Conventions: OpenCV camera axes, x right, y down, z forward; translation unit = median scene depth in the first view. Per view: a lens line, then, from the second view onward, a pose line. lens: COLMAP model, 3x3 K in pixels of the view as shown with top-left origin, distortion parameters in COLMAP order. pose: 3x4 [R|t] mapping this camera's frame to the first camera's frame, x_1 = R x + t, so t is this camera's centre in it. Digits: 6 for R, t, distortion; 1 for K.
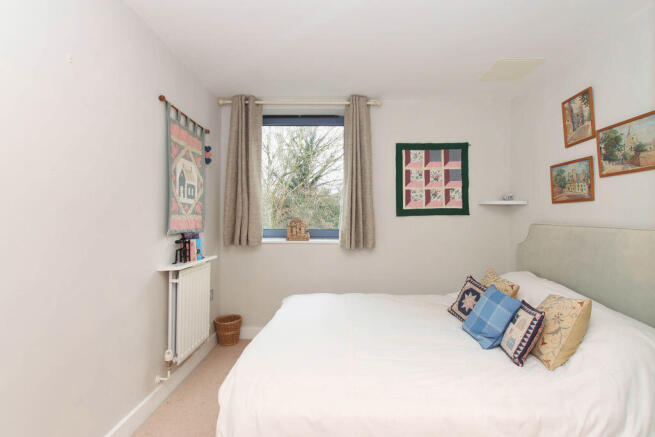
lens RADIAL K [[314.8, 0, 327.4], [0, 314.8, 217.2], [0, 0, 1]] dist [0.015987, -0.001034]
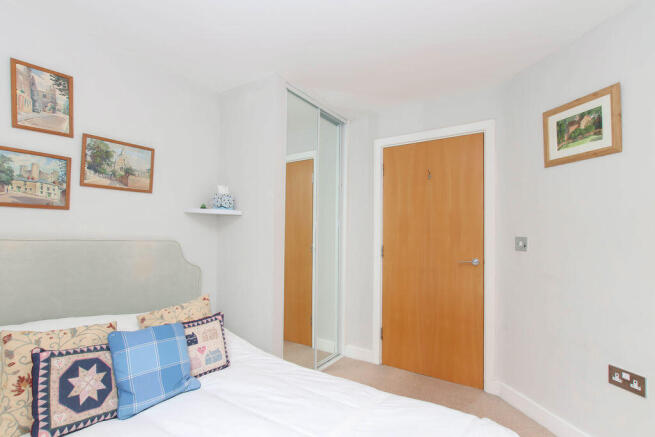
lens RADIAL K [[314.8, 0, 327.3], [0, 314.8, 220.1], [0, 0, 1]] dist [0.015987, -0.001034]
pose [[-0.861433, 0.027237, 0.507141, -0.191470], [0.000662, 0.998620, -0.052509, 0.020173], [-0.507872, -0.044897, -0.860262, 1.368887]]
